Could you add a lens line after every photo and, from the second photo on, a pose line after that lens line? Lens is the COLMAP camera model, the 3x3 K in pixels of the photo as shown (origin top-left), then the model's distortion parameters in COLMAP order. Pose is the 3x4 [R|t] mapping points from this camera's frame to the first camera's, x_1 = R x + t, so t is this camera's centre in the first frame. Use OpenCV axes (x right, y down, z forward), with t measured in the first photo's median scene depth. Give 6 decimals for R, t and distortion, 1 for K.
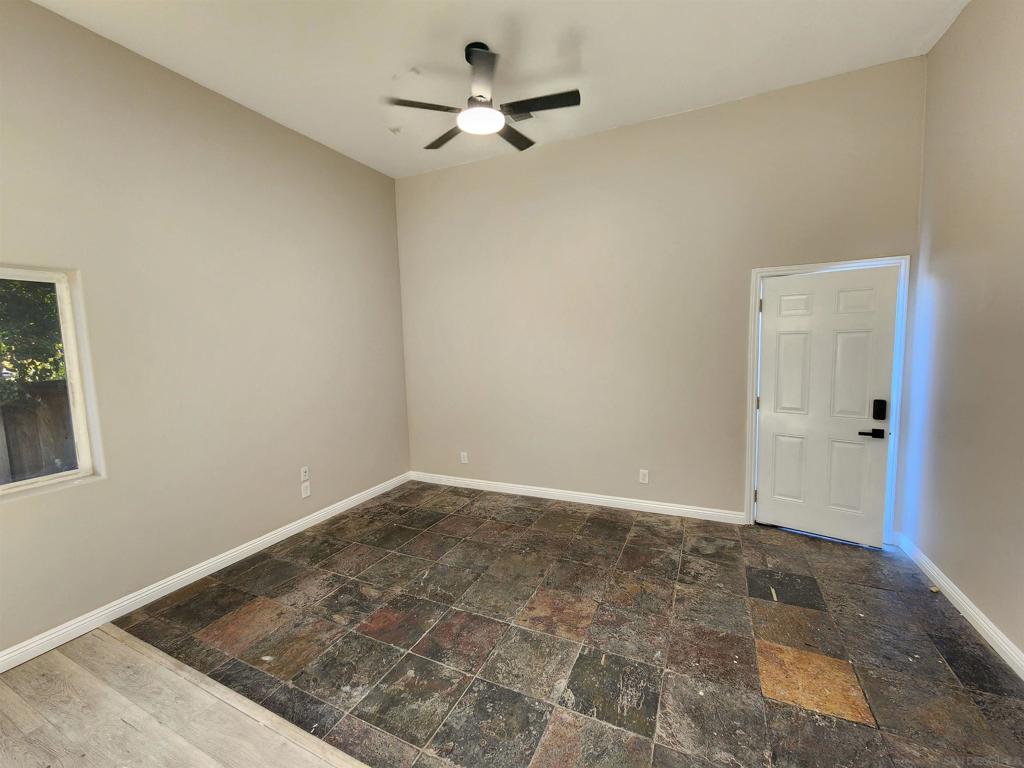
lens RADIAL K [[414.0, 0, 509.7], [0, 414.0, 379.3], [0, 0, 1]] dist [-0.010110, 0.000076]
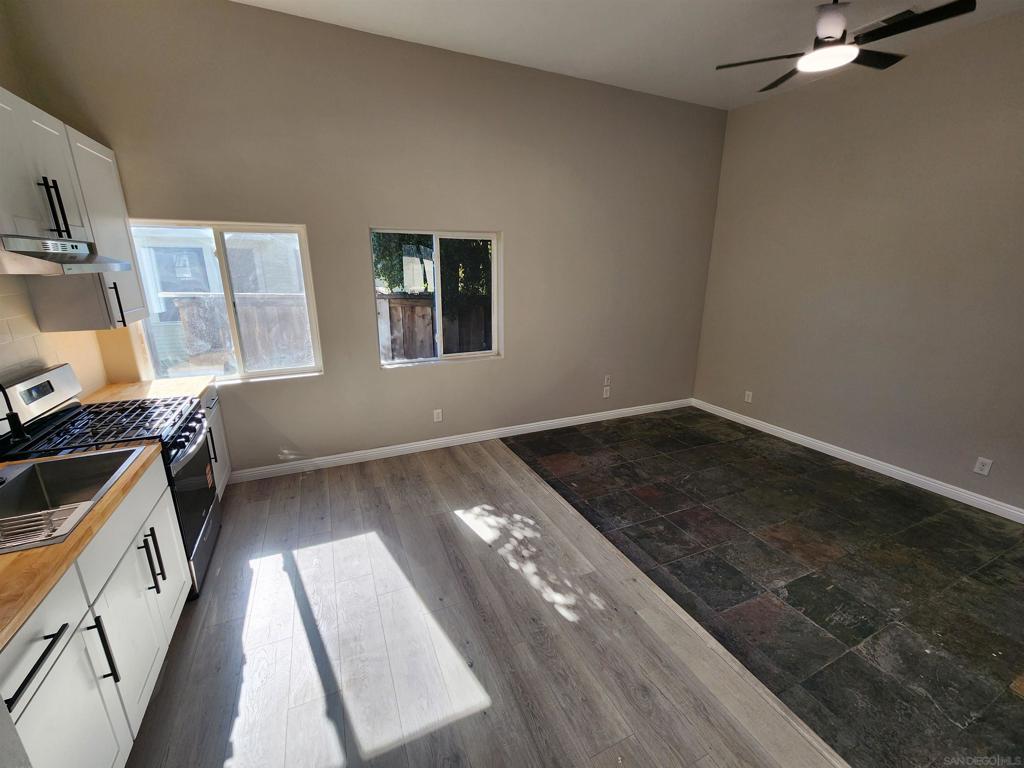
lens RADIAL K [[416.9, 0, 509.7], [0, 416.9, 380.7], [0, 0, 1]] dist [0.001758, -0.000668]
pose [[0.766681, 0.200958, -0.609767, 0.104036], [-0.084864, 0.973138, 0.214009, -0.037690], [0.636394, -0.112329, 0.763141, -0.291770]]
